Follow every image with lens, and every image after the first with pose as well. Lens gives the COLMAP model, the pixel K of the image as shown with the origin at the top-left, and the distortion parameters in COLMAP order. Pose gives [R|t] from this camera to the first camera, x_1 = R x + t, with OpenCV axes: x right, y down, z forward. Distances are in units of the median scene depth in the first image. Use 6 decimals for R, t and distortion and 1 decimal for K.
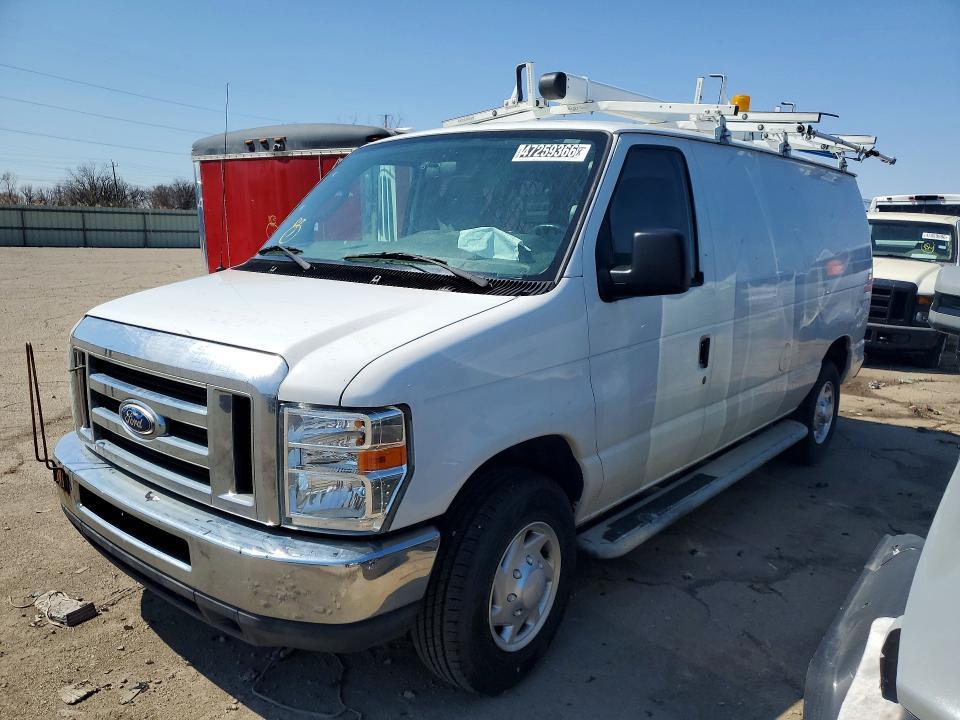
lens RADIAL K [[762.7, 0, 482.0], [0, 762.7, 364.2], [0, 0, 1]] dist [0.029877, -0.030362]
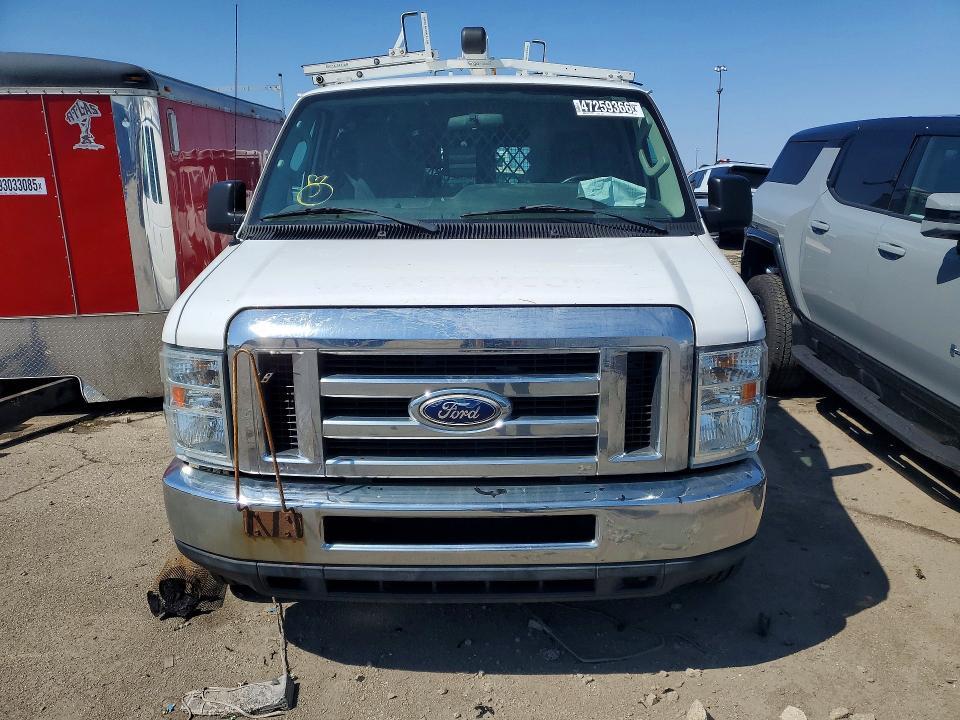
lens RADIAL K [[762.7, 0, 480.8], [0, 762.7, 351.5], [0, 0, 1]] dist [0.029877, -0.030362]
pose [[0.764037, -0.167553, 0.623035, -0.814303], [0.141887, 0.985684, 0.091082, -0.059109], [-0.629377, 0.018810, 0.776873, 0.272957]]
